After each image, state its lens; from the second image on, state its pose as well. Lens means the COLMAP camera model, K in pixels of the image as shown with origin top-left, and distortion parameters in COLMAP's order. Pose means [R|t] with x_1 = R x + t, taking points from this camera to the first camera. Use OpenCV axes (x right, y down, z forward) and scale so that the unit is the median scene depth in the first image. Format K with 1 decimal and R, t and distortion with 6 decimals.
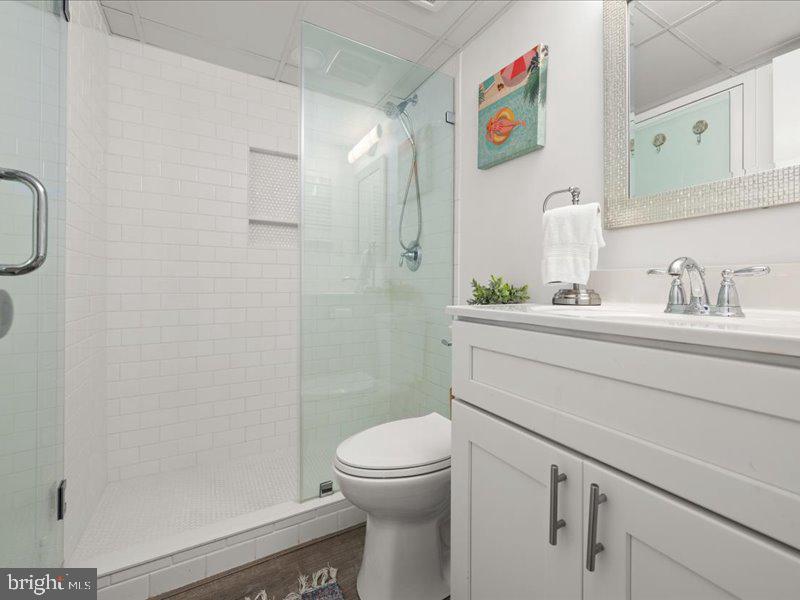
lens RADIAL K [[317.4, 0, 384.8], [0, 317.4, 300.9], [0, 0, 1]] dist [0.002530, 0.000345]
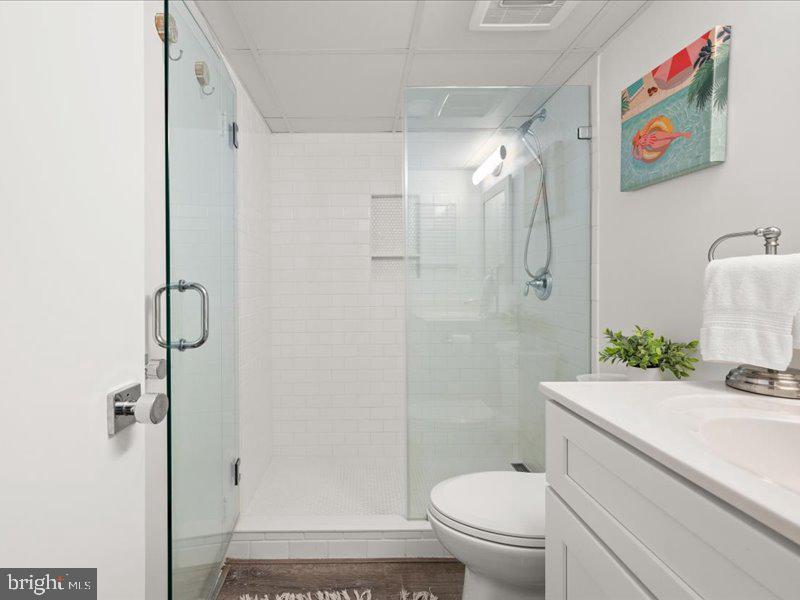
lens RADIAL K [[317.4, 0, 384.8], [0, 317.4, 300.9], [0, 0, 1]] dist [0.002530, 0.000345]
pose [[0.896829, 0.039596, -0.440602, 0.131309], [-0.033008, 0.999199, 0.022609, -0.148556], [0.441145, -0.005733, 0.897418, 0.018646]]
